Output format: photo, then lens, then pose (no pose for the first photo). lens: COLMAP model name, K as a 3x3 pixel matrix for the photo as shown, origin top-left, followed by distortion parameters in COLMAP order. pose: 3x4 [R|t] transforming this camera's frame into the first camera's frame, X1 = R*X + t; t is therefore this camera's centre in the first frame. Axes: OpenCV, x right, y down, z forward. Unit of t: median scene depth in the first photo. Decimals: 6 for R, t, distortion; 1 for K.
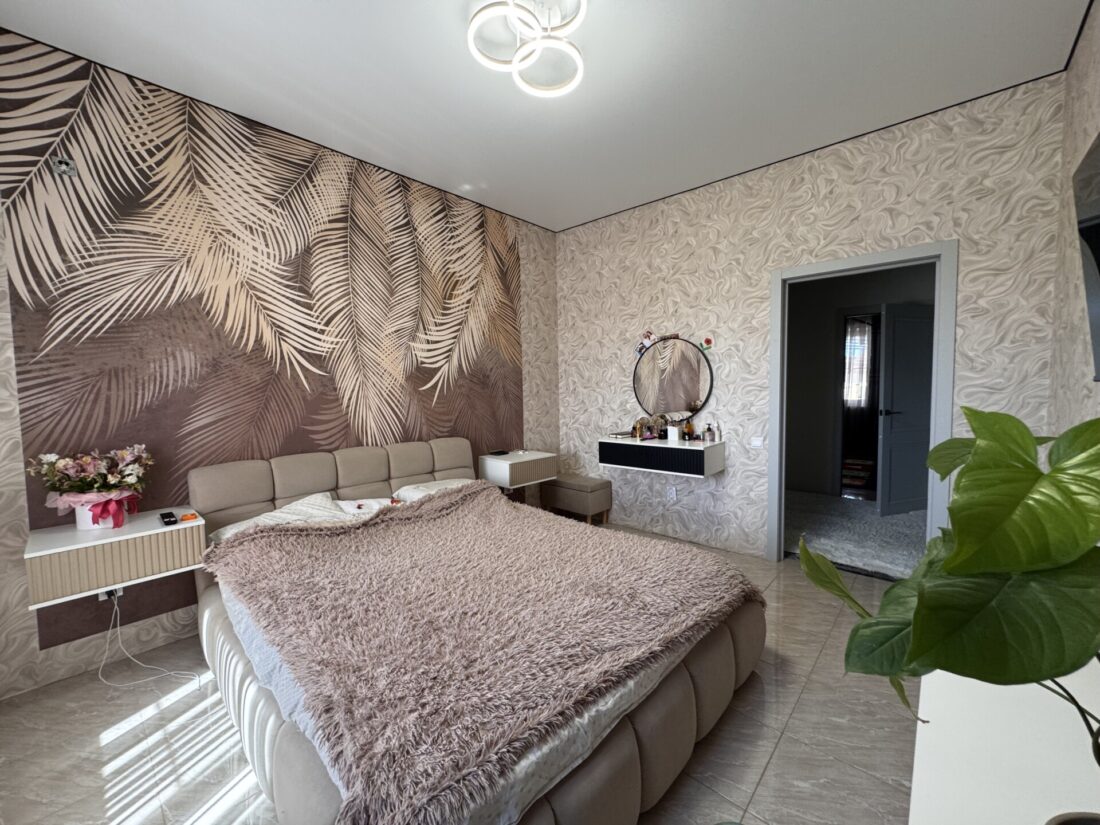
lens RADIAL K [[438.0, 0, 550.2], [0, 438.0, 412.2], [0, 0, 1]] dist [-0.001390, 0.000113]
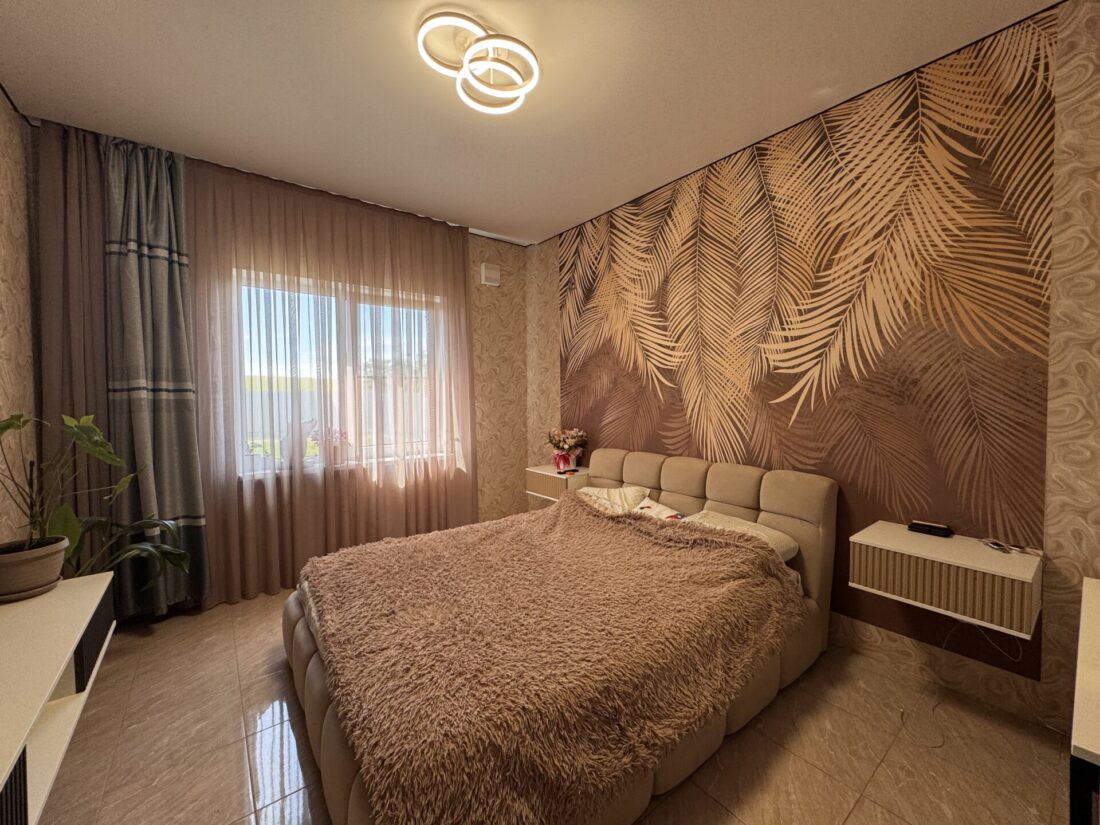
lens RADIAL K [[438.0, 0, 550.1], [0, 438.0, 411.9], [0, 0, 1]] dist [-0.001390, 0.000113]
pose [[-0.162017, 0.053900, -0.985315, 0.591503], [-0.050300, 0.996758, 0.062797, -0.071375], [0.985505, 0.059736, -0.158781, 0.815760]]
